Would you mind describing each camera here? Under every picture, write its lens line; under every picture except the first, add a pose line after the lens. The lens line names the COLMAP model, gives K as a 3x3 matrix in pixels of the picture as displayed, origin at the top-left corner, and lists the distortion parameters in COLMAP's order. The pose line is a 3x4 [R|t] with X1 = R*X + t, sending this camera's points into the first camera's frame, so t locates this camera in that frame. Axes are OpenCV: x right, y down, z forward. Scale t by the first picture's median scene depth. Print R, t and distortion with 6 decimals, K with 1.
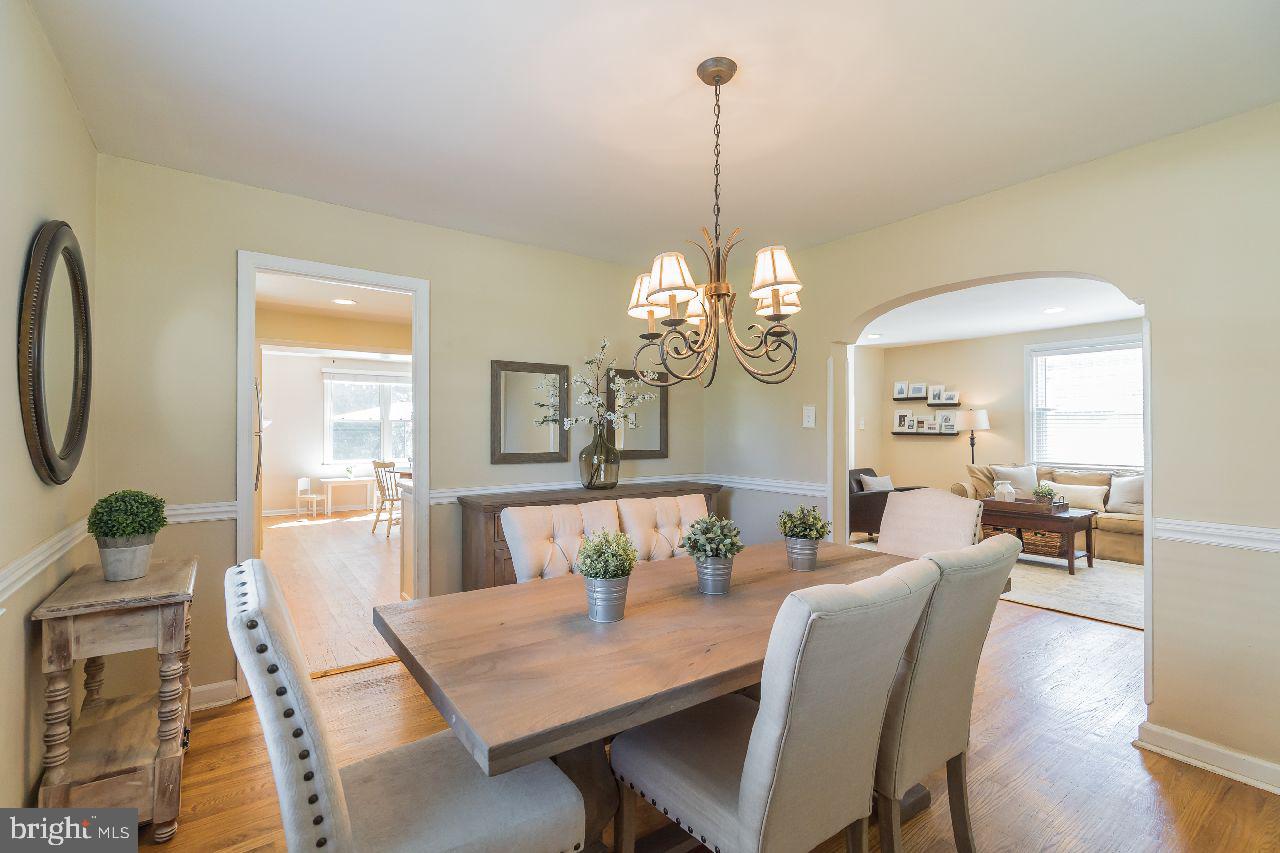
lens RADIAL K [[580.5, 0, 637.4], [0, 580.5, 426.6], [0, 0, 1]] dist [0.002207, 0.000255]
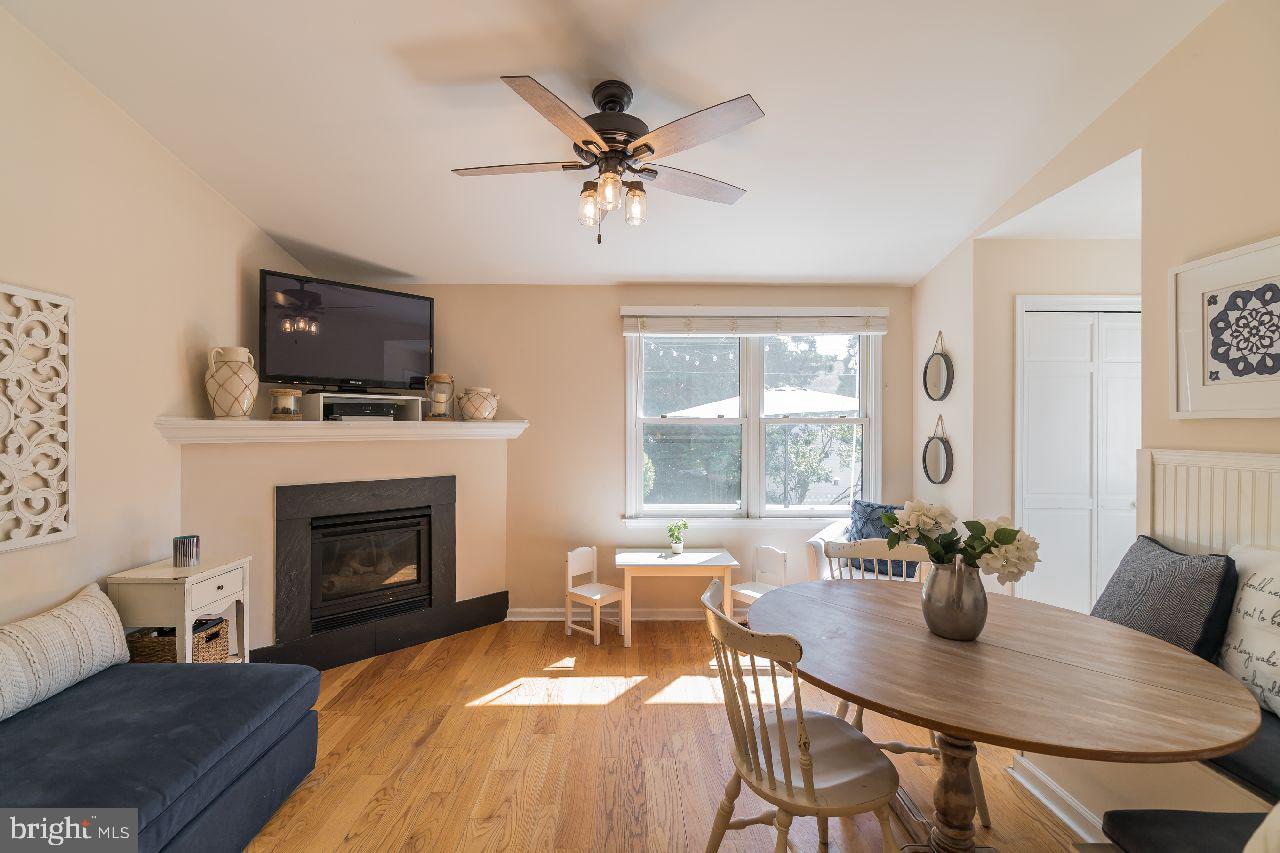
lens RADIAL K [[580.5, 0, 638.2], [0, 580.5, 425.9], [0, 0, 1]] dist [0.002207, 0.000255]
pose [[0.814692, 0.002599, -0.579888, -0.263536], [0.000034, 0.999990, 0.004529, -0.007738], [0.579894, -0.003710, 0.814684, 0.628079]]
